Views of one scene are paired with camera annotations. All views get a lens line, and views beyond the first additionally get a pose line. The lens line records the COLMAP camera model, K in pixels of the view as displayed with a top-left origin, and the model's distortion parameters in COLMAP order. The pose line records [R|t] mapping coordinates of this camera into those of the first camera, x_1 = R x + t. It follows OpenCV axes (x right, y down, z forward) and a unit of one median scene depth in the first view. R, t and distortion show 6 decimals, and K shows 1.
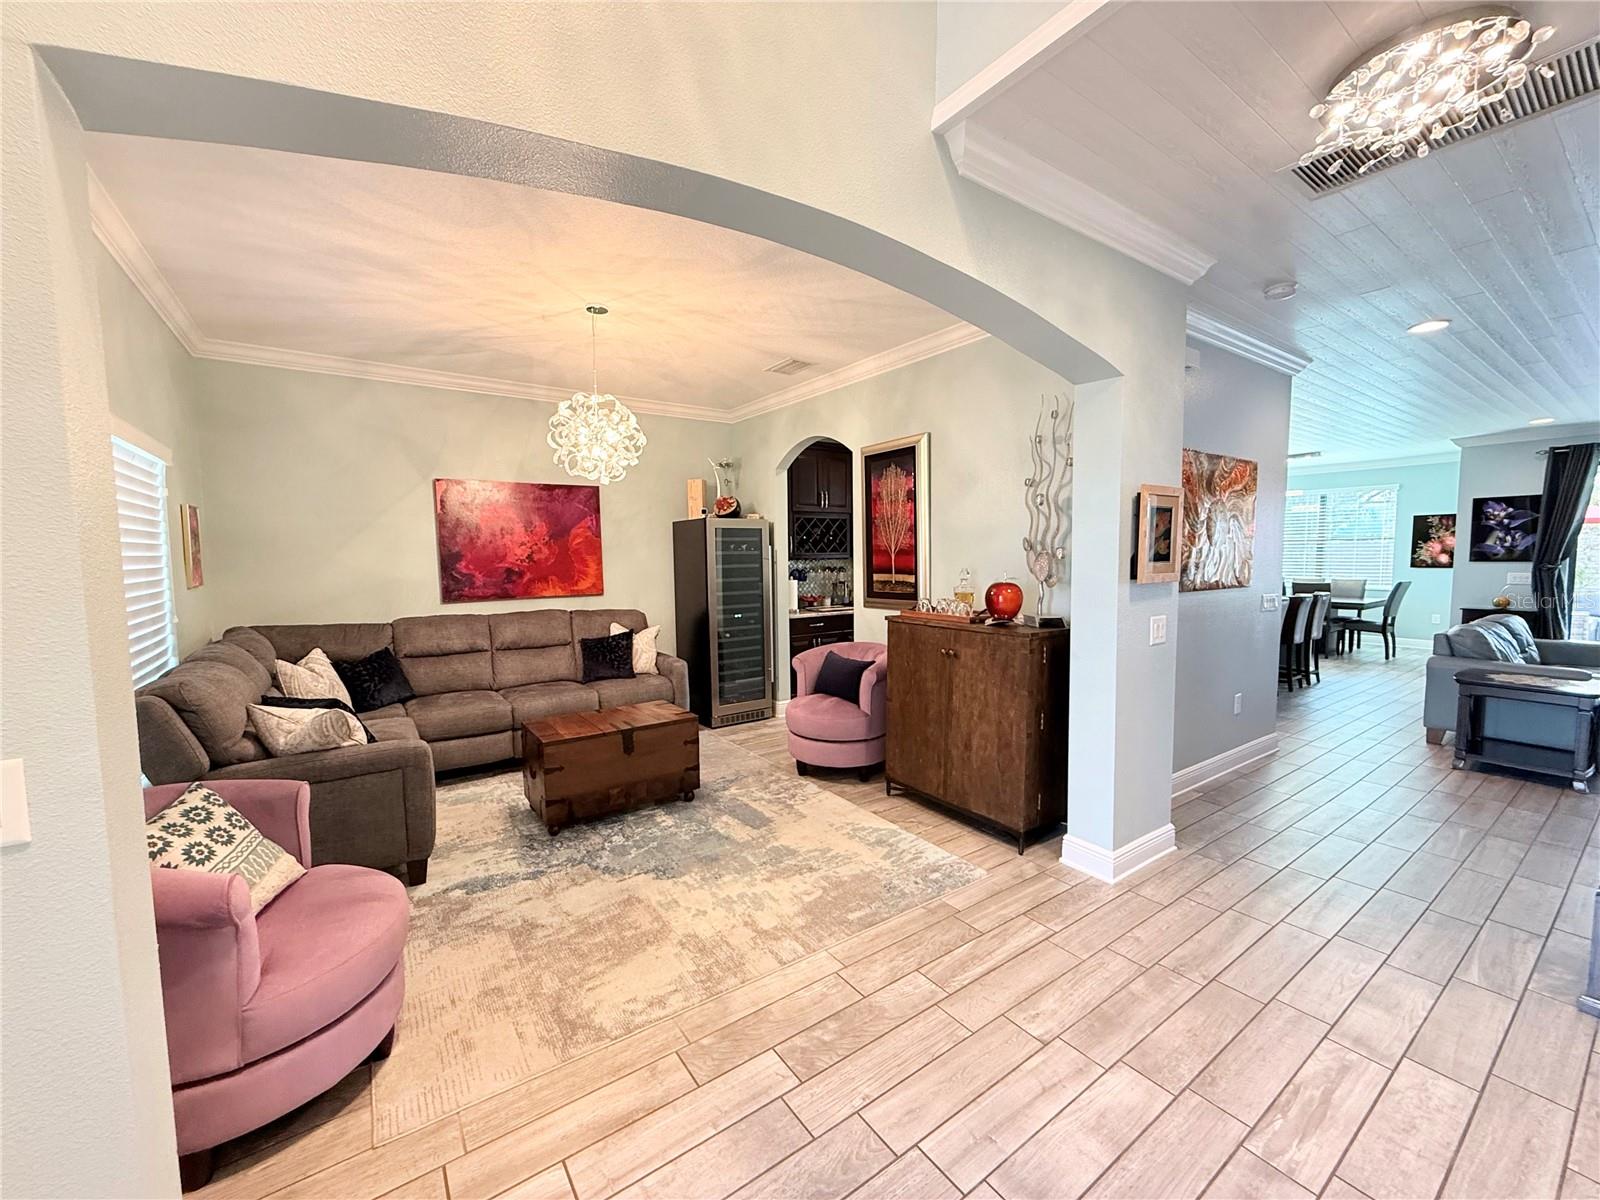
lens RADIAL K [[637.5, 0, 796.1], [0, 637.5, 598.8], [0, 0, 1]] dist [-0.000887, -0.000590]
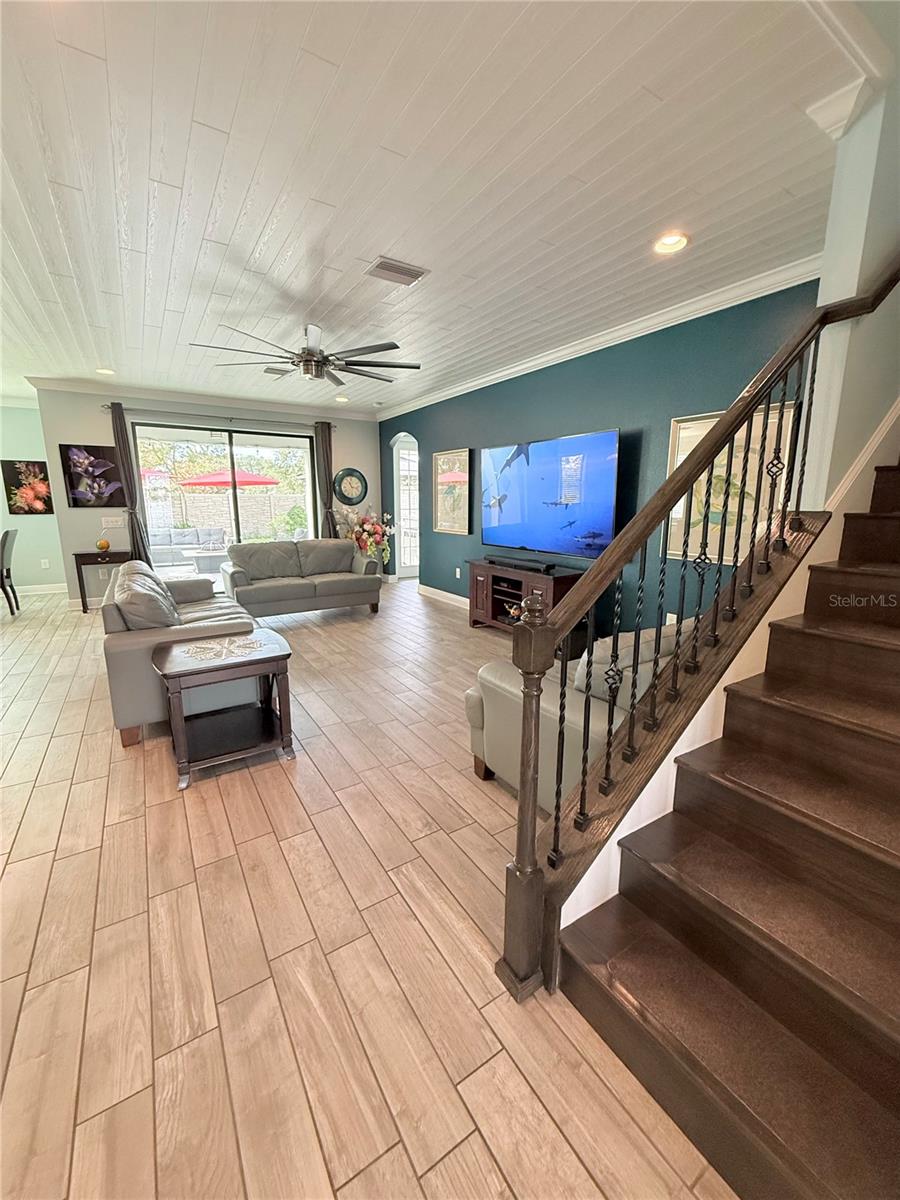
lens RADIAL K [[478.2, 0, 450.9], [0, 478.2, 596.2], [0, 0, 1]] dist [-0.000887, -0.000590]
pose [[0.039806, -0.188708, 0.981226, 0.314635], [0.068841, 0.980189, 0.185716, -0.019896], [-0.996833, 0.060156, 0.052009, 0.372446]]
